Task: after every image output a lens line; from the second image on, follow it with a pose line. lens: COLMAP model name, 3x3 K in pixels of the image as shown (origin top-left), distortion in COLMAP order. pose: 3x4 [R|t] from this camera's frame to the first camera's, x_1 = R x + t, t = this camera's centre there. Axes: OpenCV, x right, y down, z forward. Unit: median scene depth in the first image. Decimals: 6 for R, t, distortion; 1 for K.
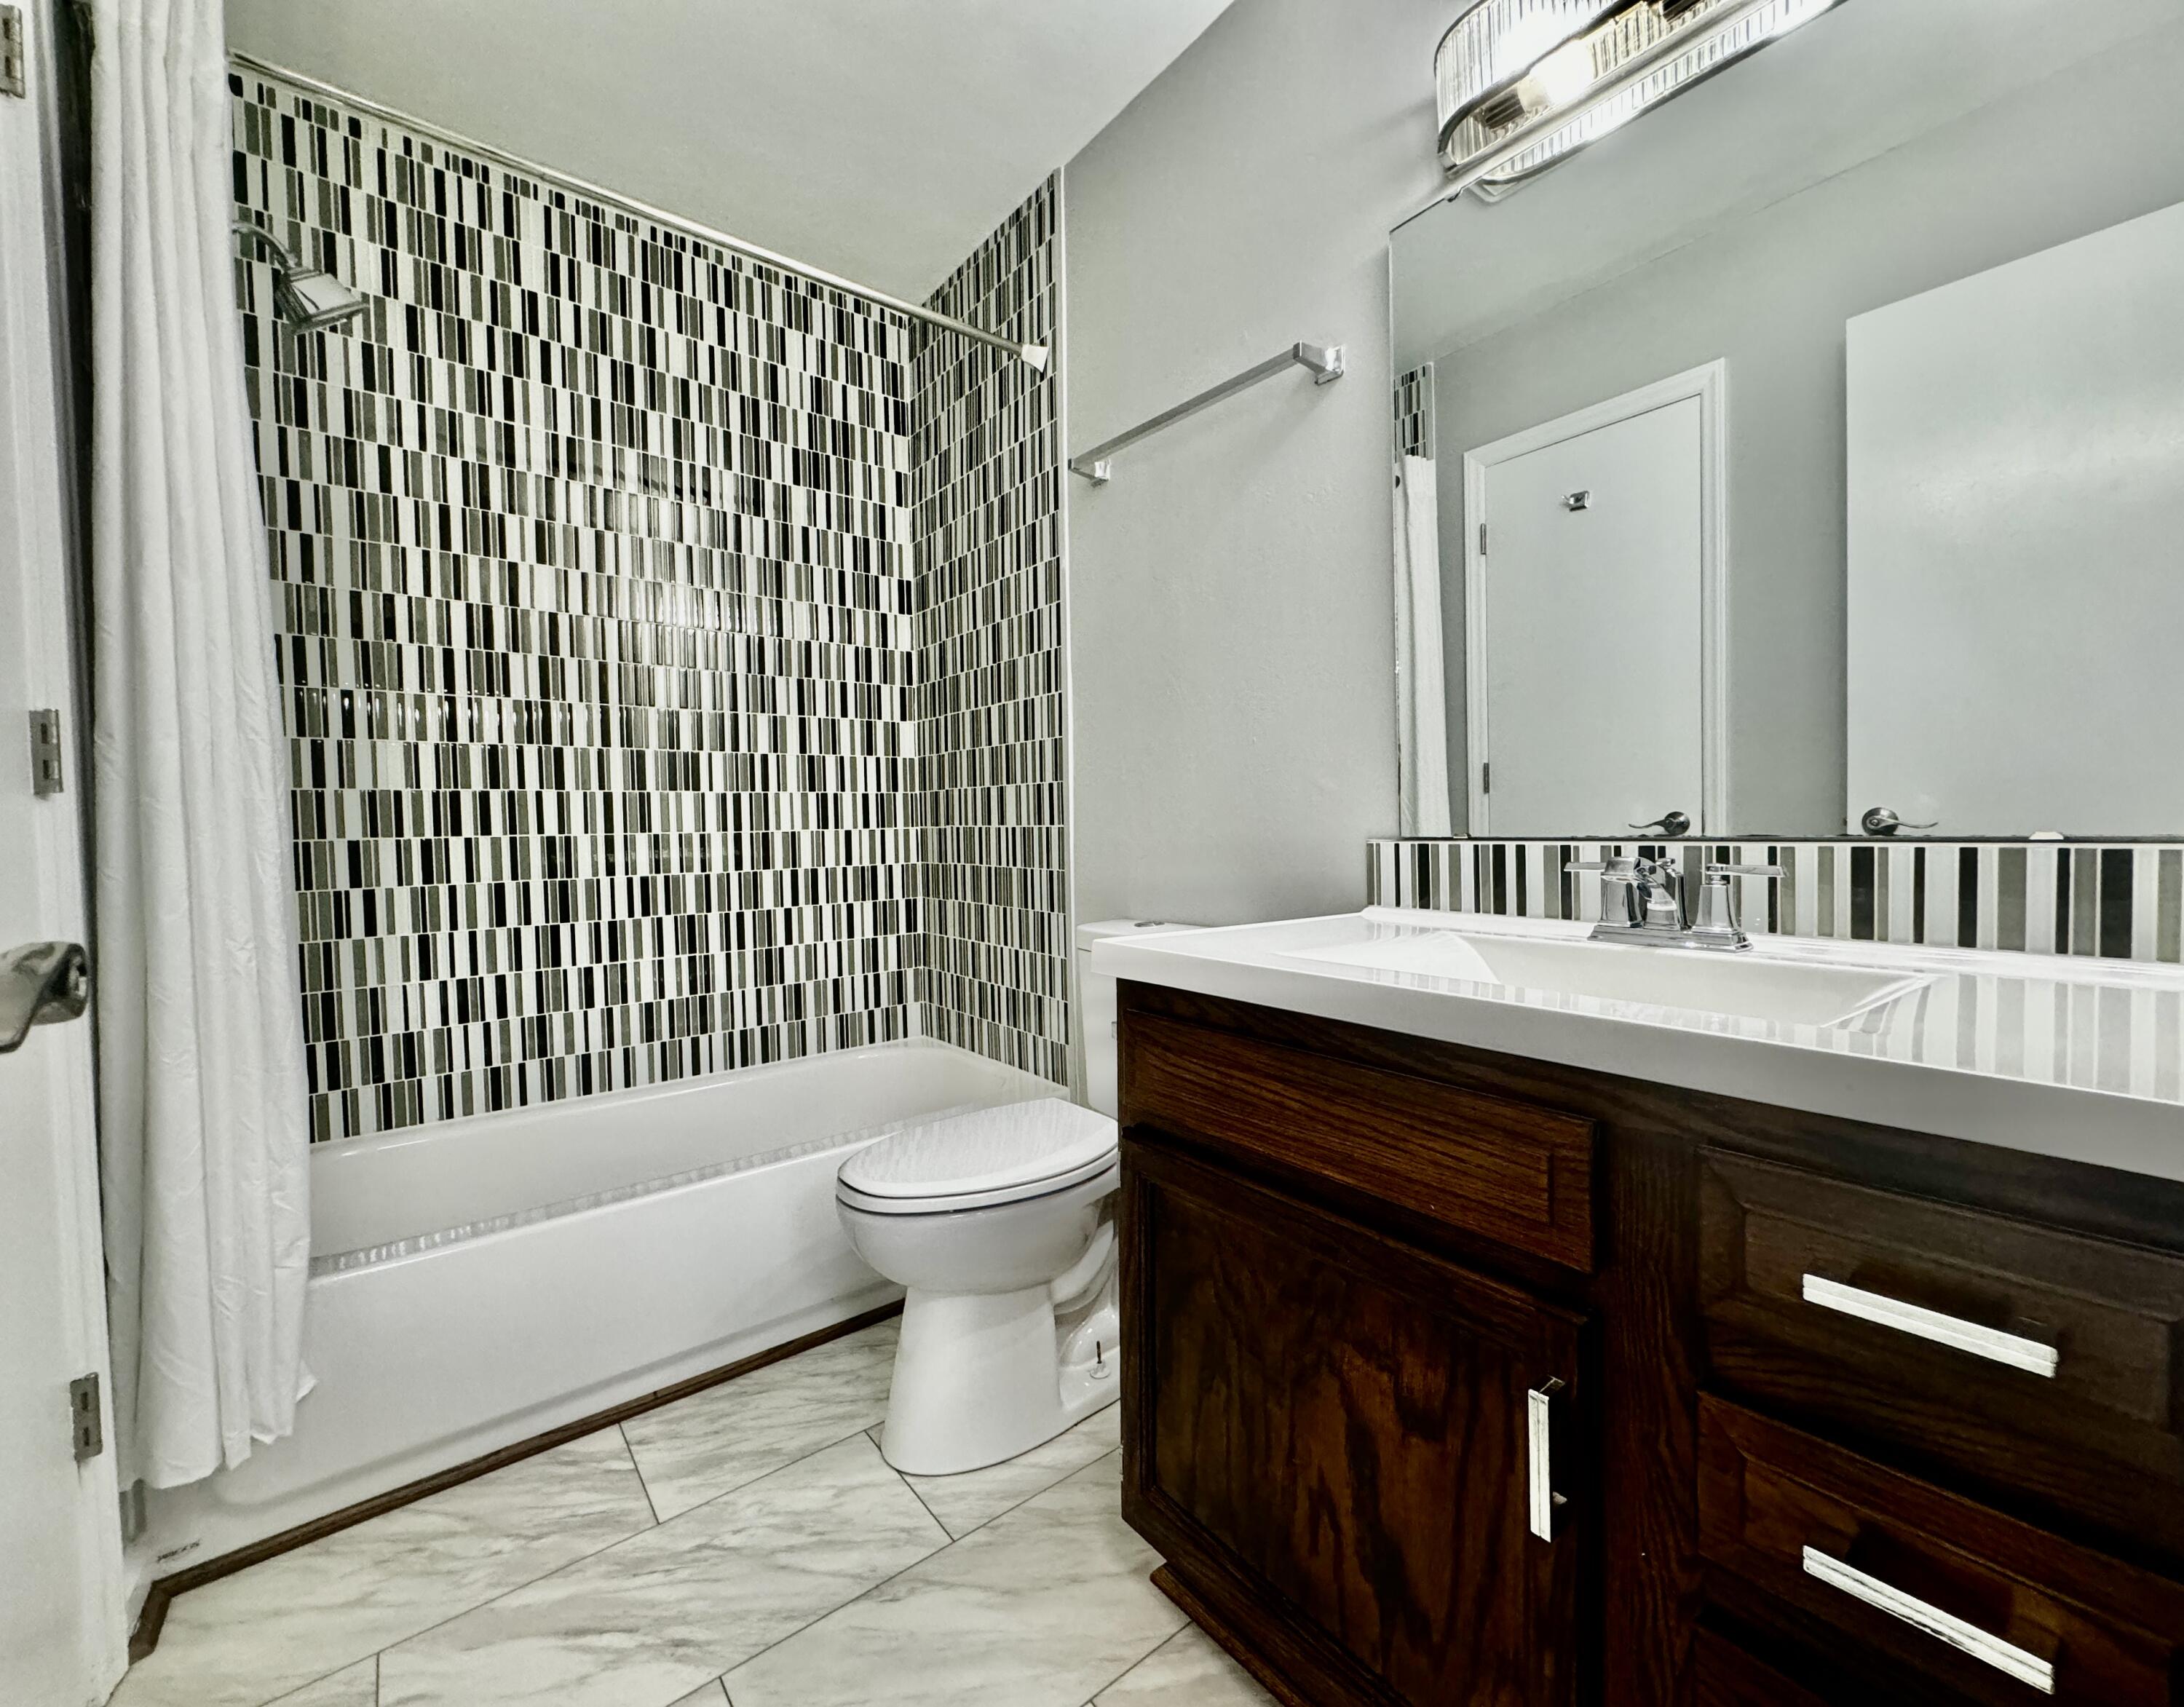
lens RADIAL K [[915.5, 0, 1146.0], [0, 915.5, 843.1], [0, 0, 1]] dist [-0.001646, -0.000658]
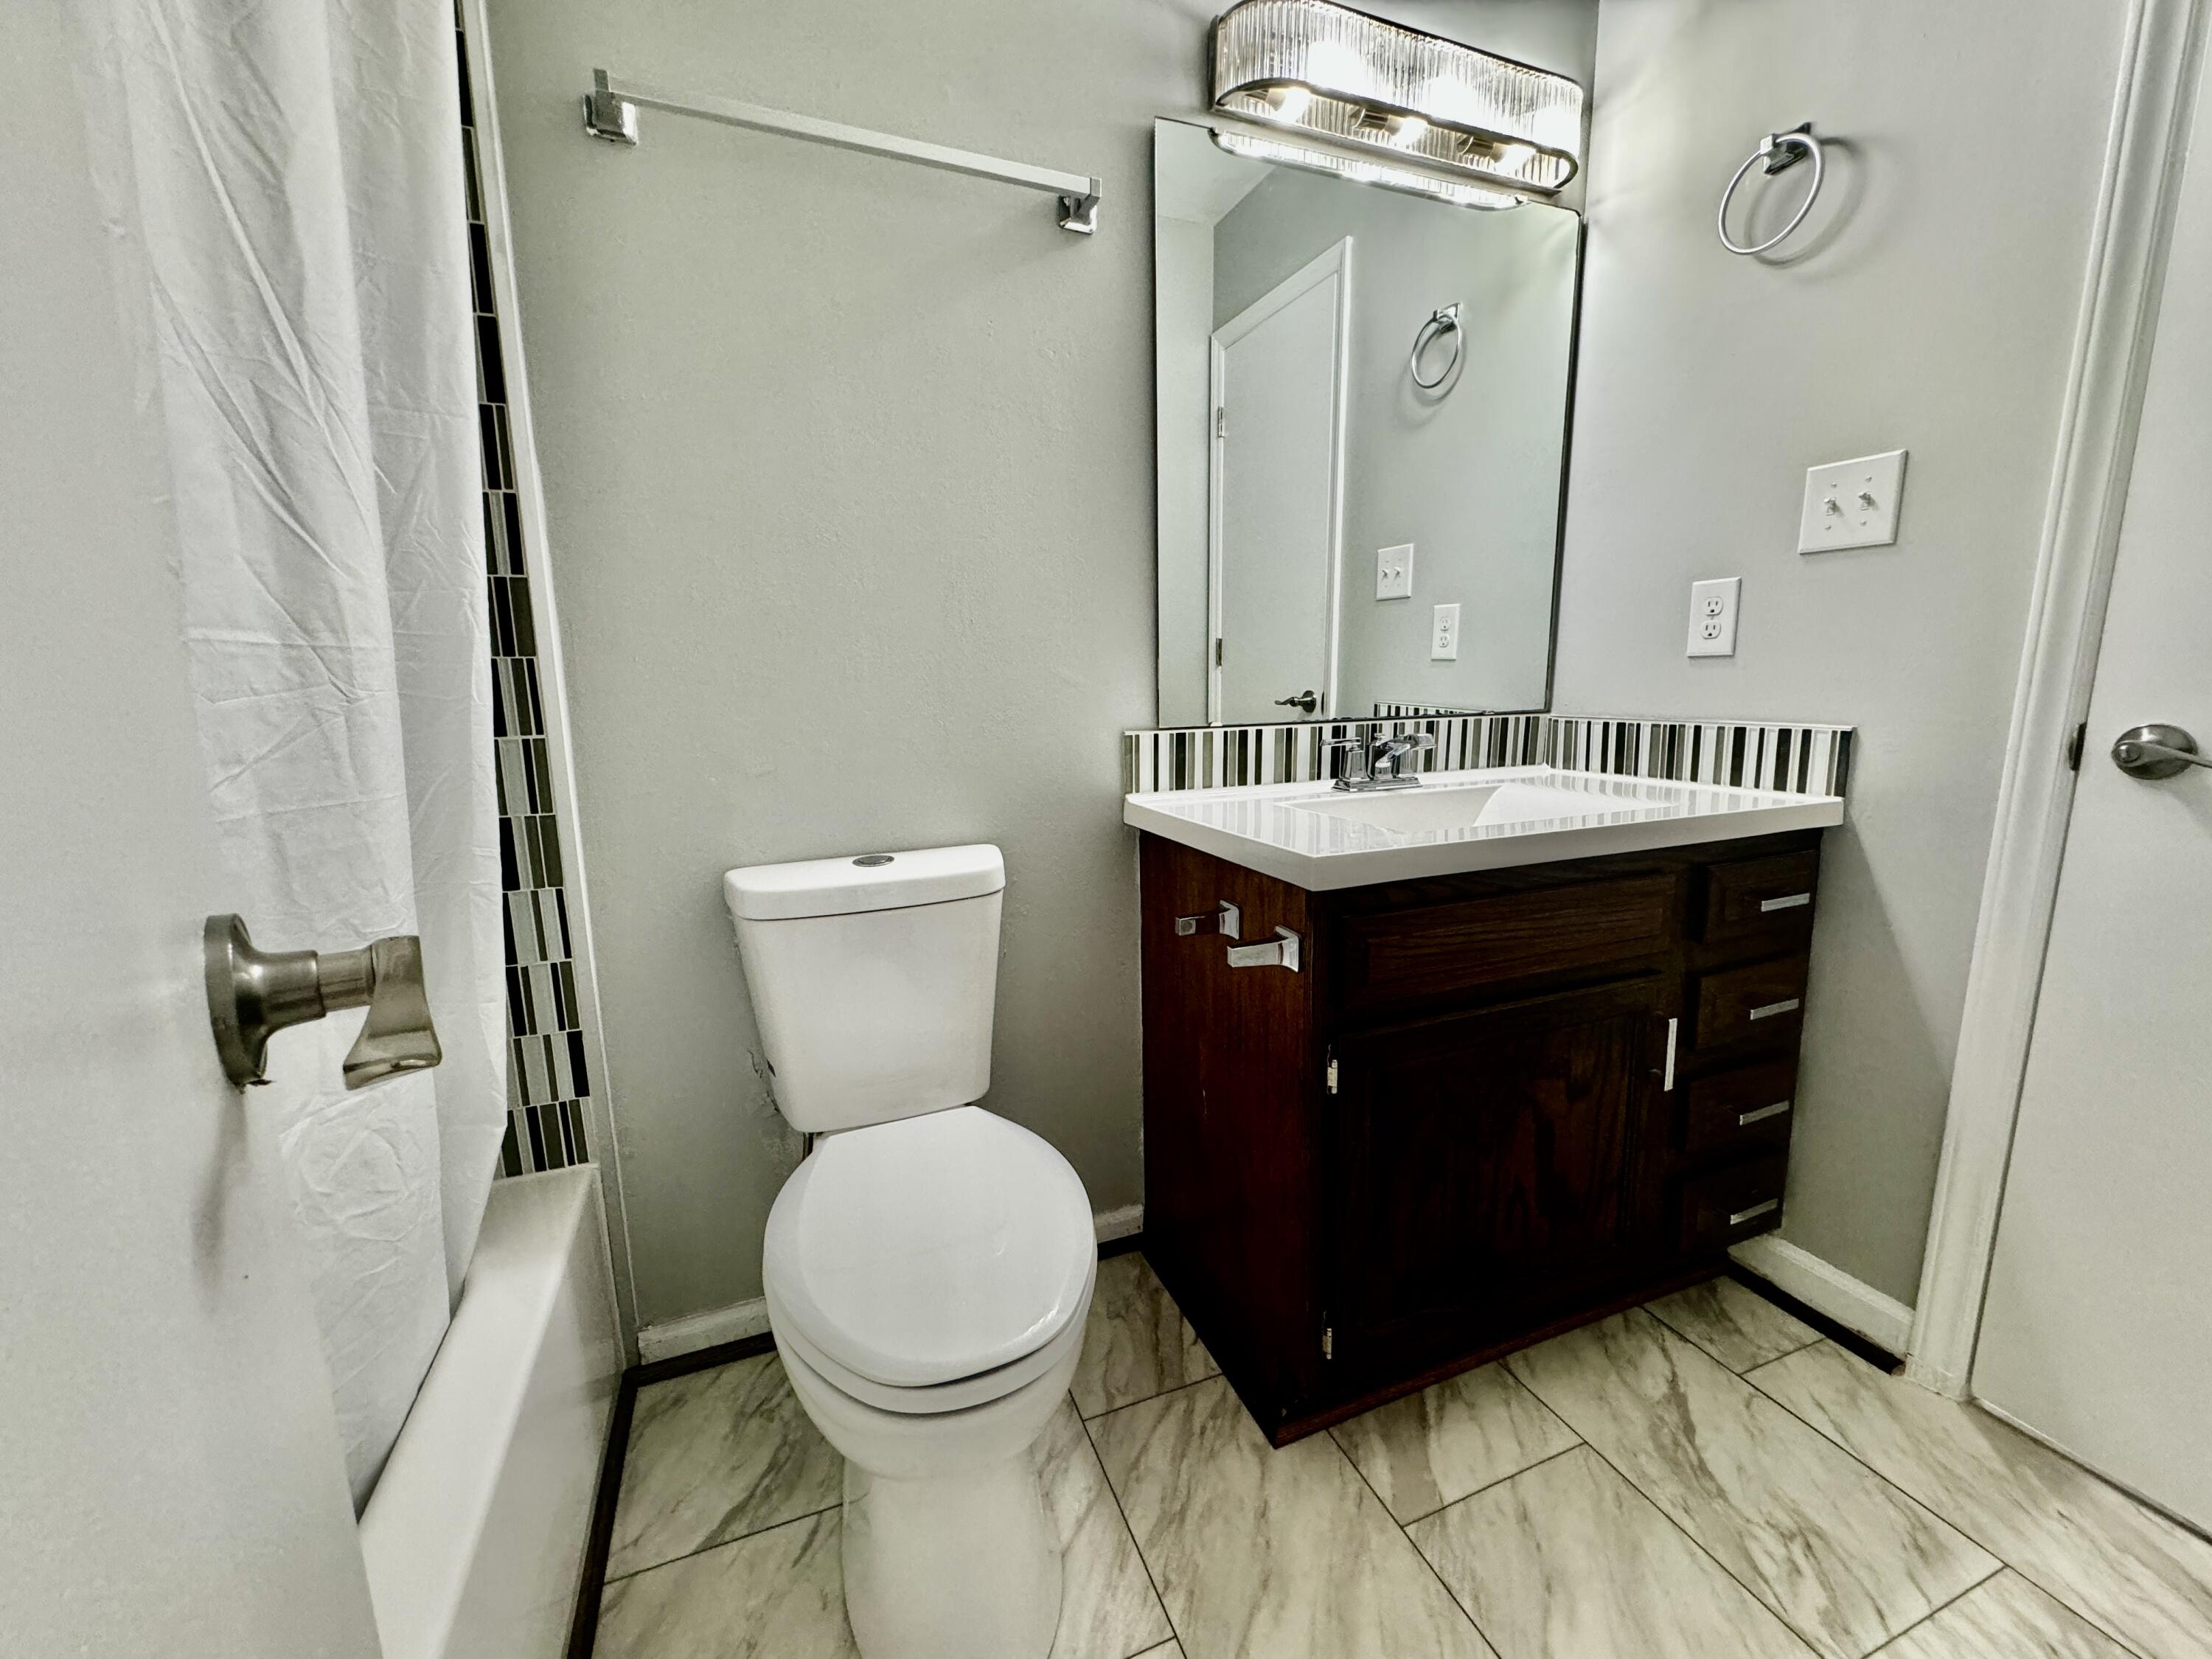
lens RADIAL K [[885.9, 0, 1109.6], [0, 885.9, 821.2], [0, 0, 1]] dist [0.000194, 0.000473]
pose [[0.312659, -0.144478, 0.938813, -0.849472], [0.033987, 0.989433, 0.140949, -0.053413], [-0.949257, -0.012161, 0.314266, 0.816786]]
